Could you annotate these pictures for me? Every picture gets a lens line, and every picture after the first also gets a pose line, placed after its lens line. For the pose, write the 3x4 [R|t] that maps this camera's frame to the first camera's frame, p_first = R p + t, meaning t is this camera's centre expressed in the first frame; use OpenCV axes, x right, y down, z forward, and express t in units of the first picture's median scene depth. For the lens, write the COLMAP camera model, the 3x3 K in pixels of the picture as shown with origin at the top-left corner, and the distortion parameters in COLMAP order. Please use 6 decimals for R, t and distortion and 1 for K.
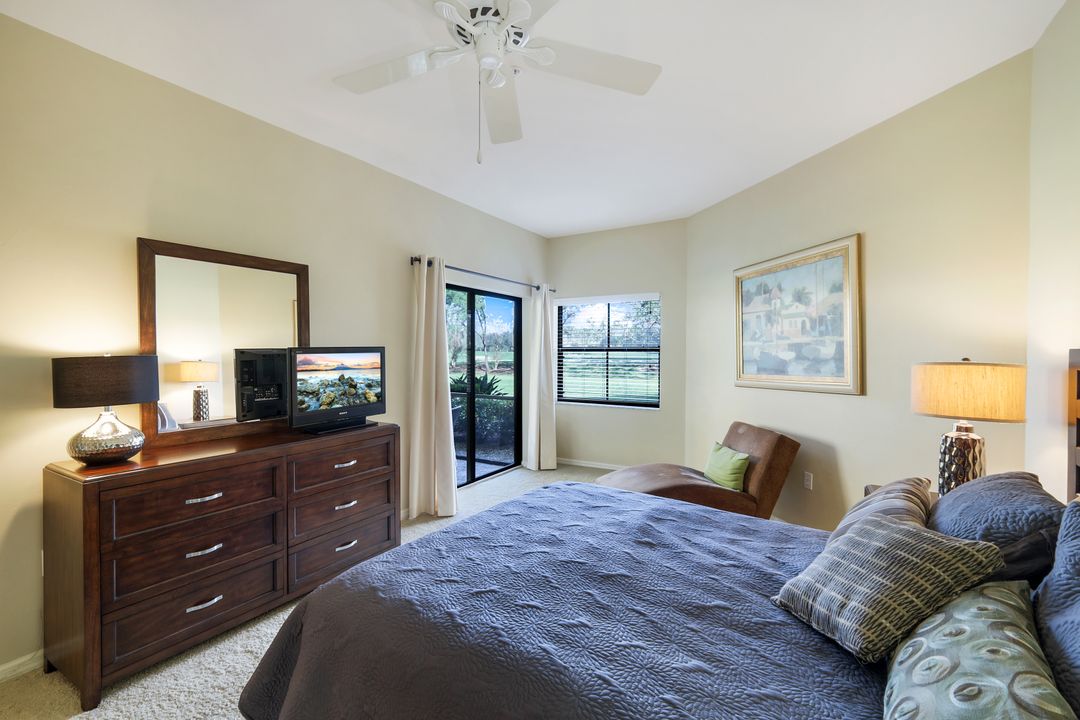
lens RADIAL K [[479.3, 0, 542.8], [0, 479.3, 358.6], [0, 0, 1]] dist [0.007344, 0.000690]
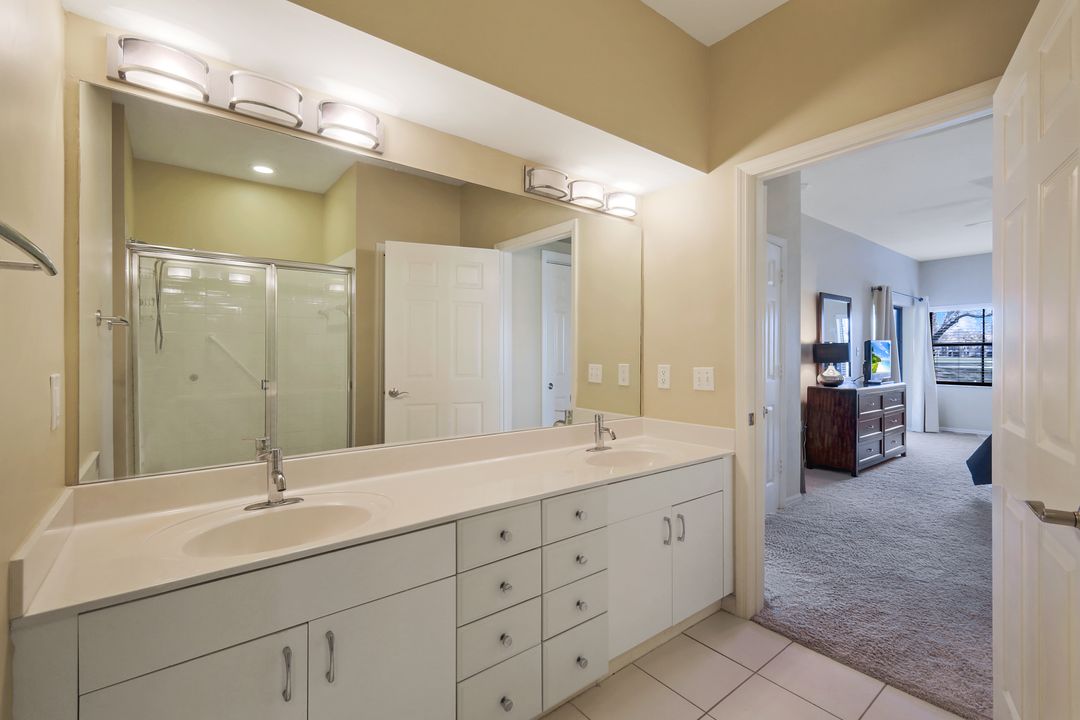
lens RADIAL K [[479.3, 0, 537.7], [0, 479.3, 354.9], [0, 0, 1]] dist [0.007344, 0.000690]
pose [[0.938618, -0.003191, -0.344944, -0.861944], [-0.003117, 0.999838, -0.017732, 0.058124], [0.344944, 0.017719, 0.938456, -1.011373]]
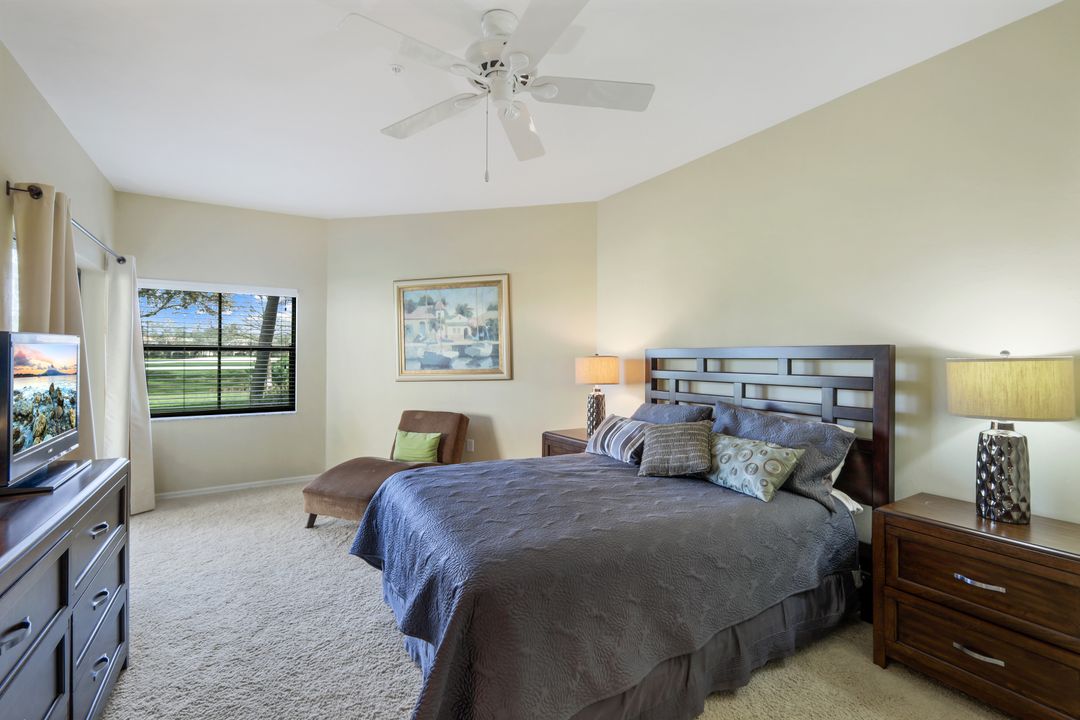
lens RADIAL K [[479.3, 0, 548.1], [0, 479.3, 360.0], [0, 0, 1]] dist [0.007344, 0.000690]
pose [[0.449796, -0.006844, 0.893105, -0.560528], [0.012799, 0.999917, 0.001216, 0.011365], [-0.893040, 0.010884, 0.449847, 0.181282]]
